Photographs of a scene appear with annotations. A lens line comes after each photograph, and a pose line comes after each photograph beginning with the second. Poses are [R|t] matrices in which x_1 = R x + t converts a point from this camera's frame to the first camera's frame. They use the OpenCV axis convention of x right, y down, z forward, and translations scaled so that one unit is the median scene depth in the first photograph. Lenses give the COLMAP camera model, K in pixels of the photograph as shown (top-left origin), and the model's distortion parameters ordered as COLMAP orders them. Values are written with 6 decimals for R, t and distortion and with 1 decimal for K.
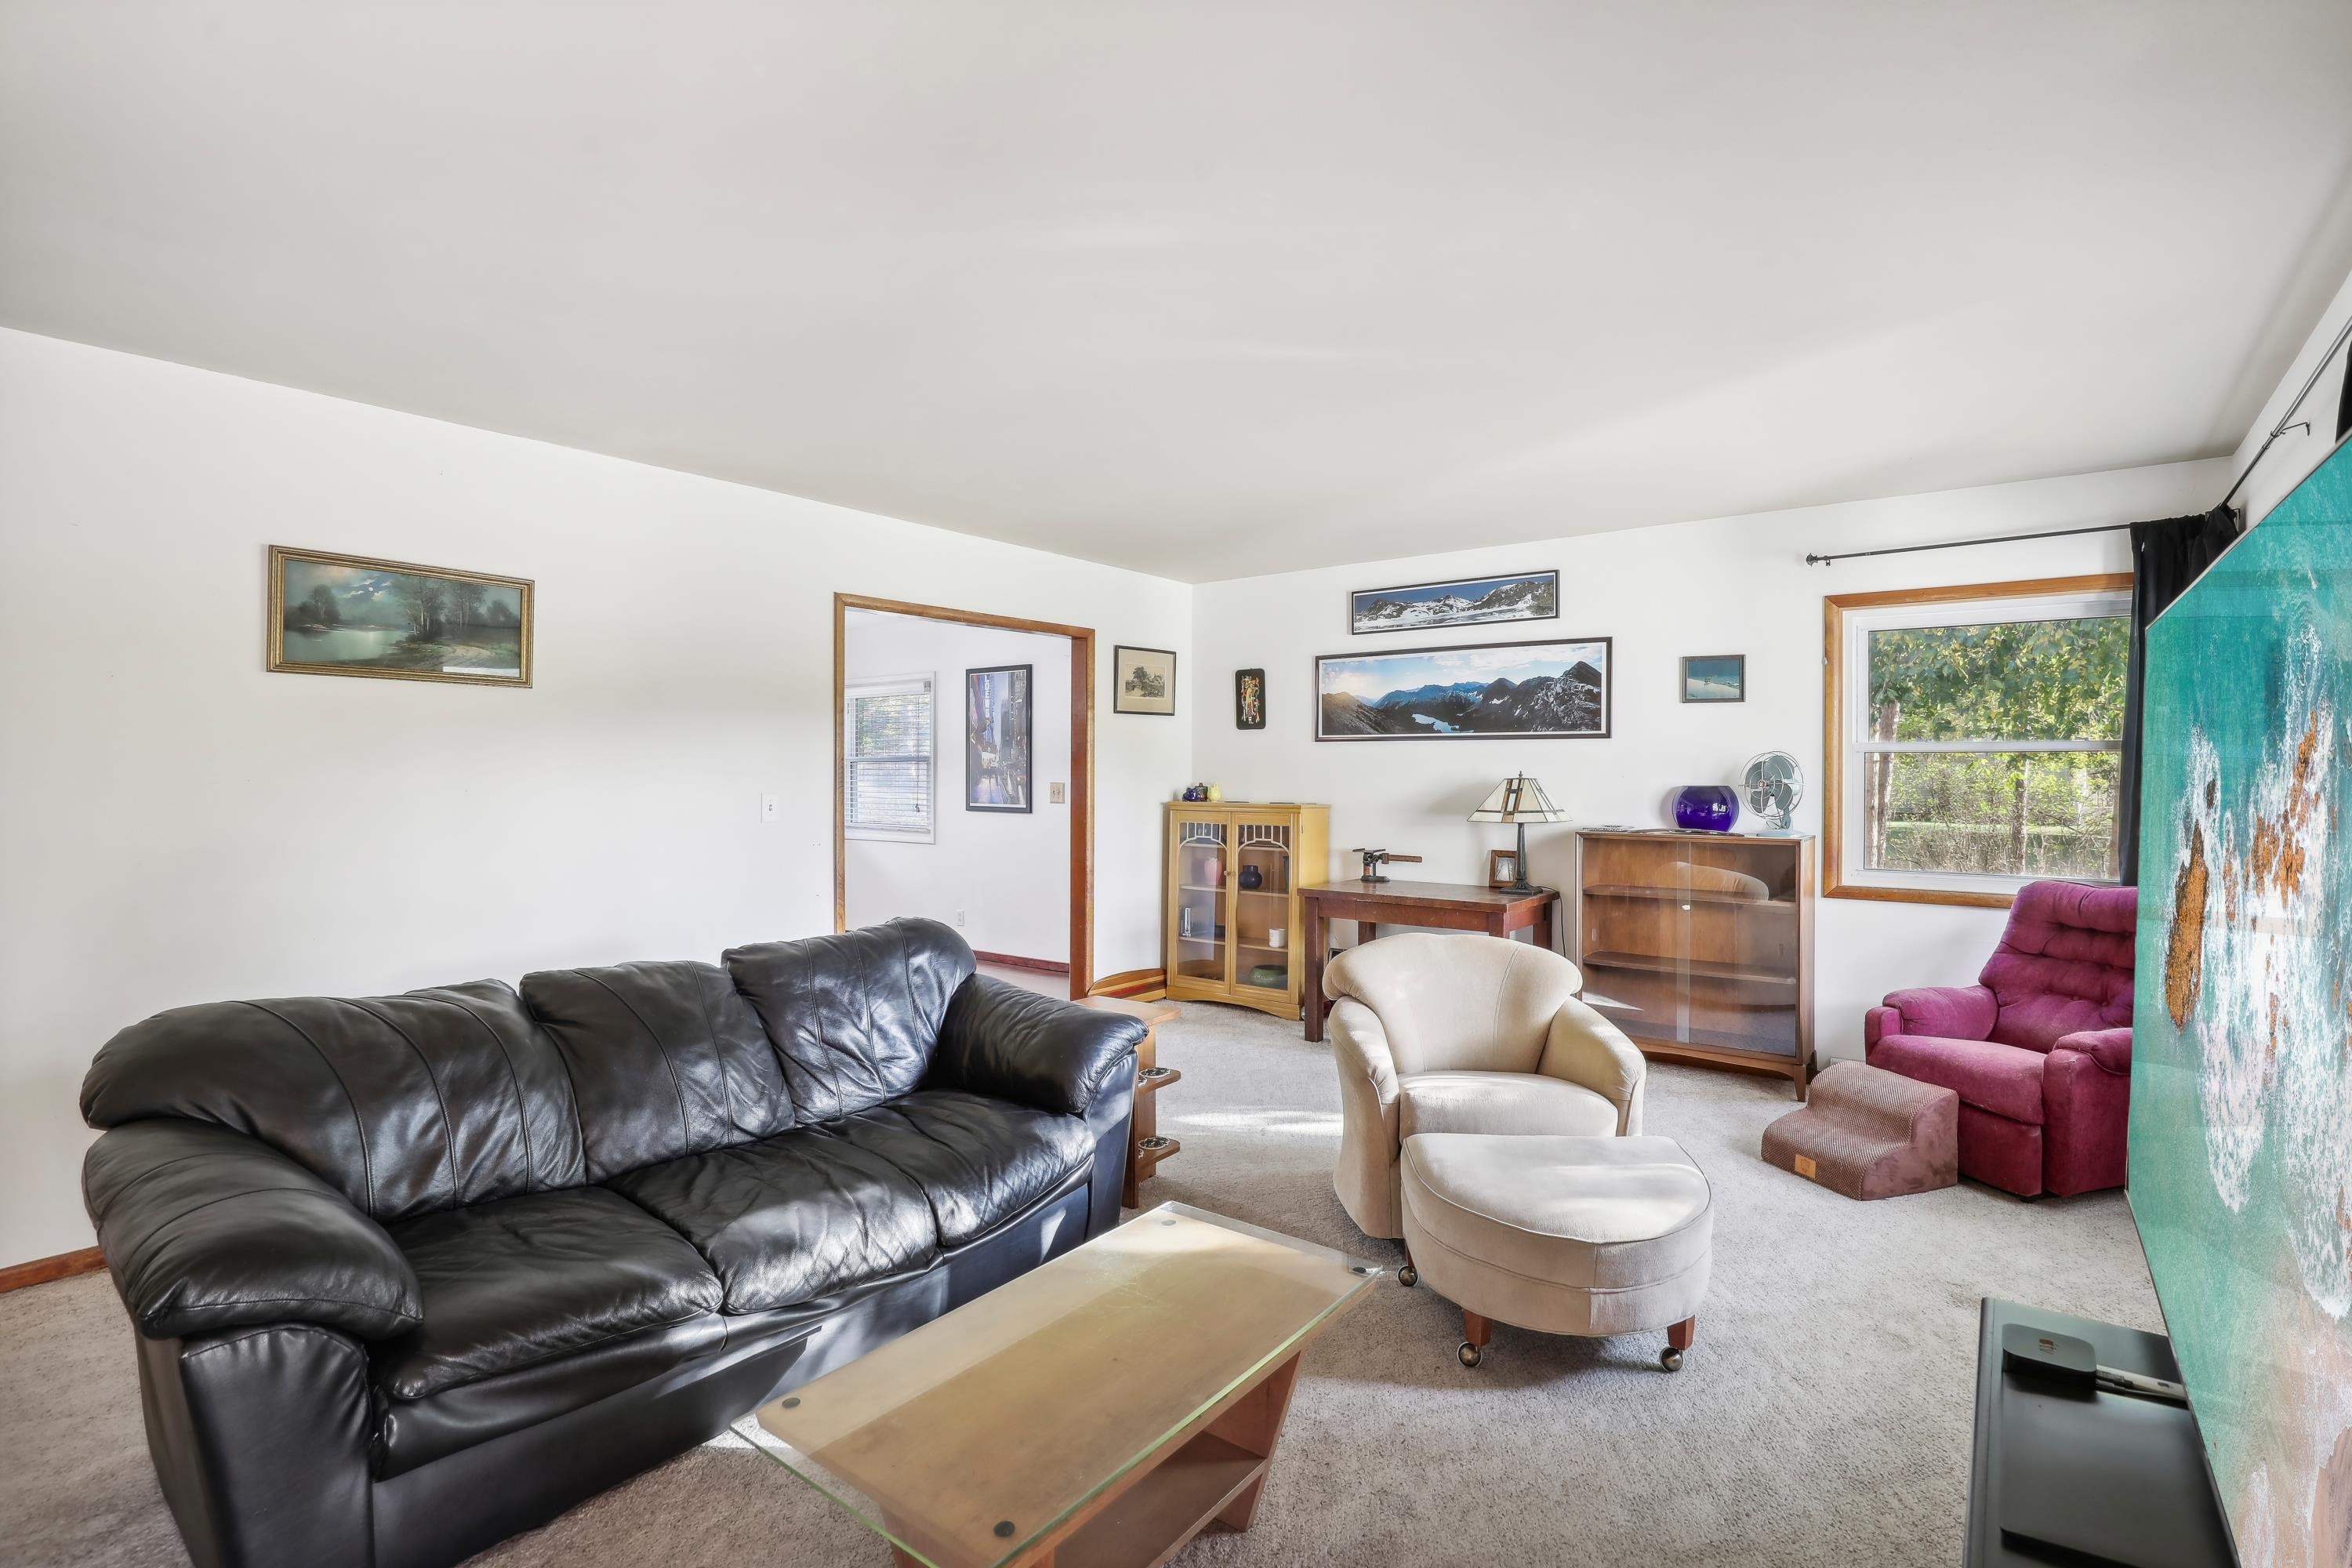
lens RADIAL K [[1114.9, 0, 1181.0], [0, 1114.9, 775.6], [0, 0, 1]] dist [-0.036244, 0.006085]
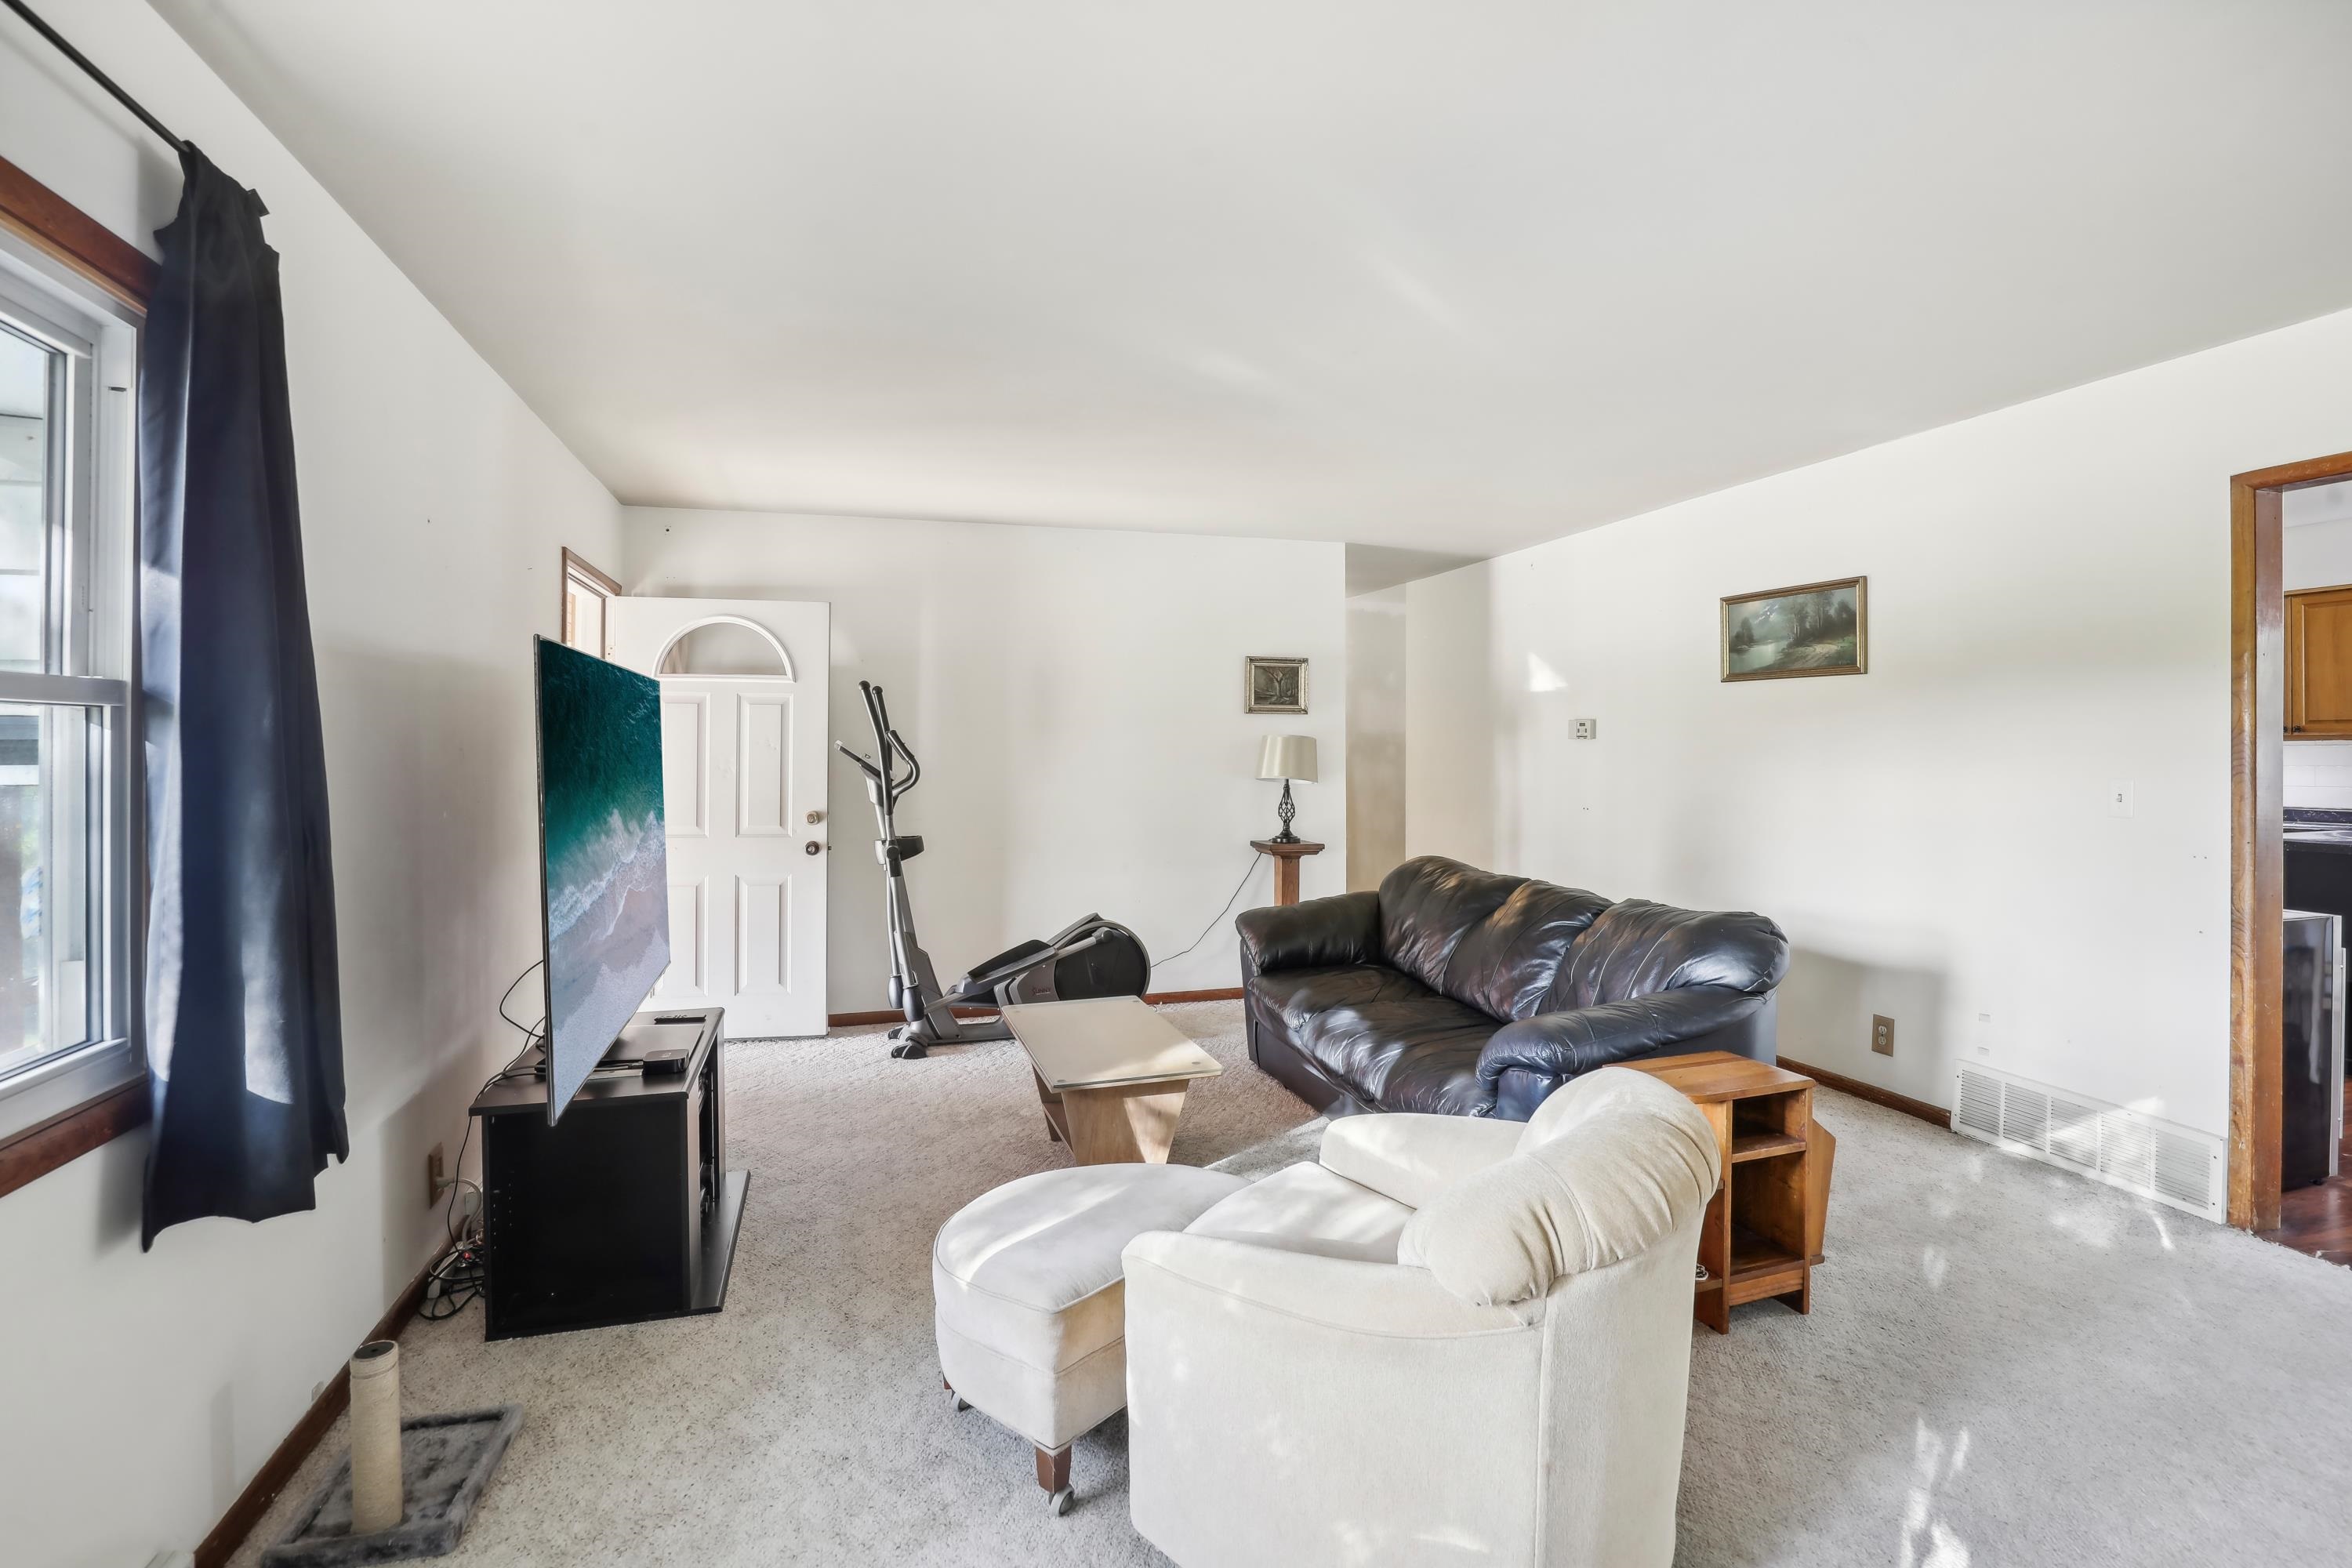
lens RADIAL K [[1114.9, 0, 1178.7], [0, 1114.9, 762.0], [0, 0, 1]] dist [-0.036244, 0.006085]
pose [[-0.564890, 0.003634, -0.825159, 0.769753], [-0.007505, 0.999926, 0.009541, 0.003367], [0.825132, 0.011582, -0.564821, 1.164721]]
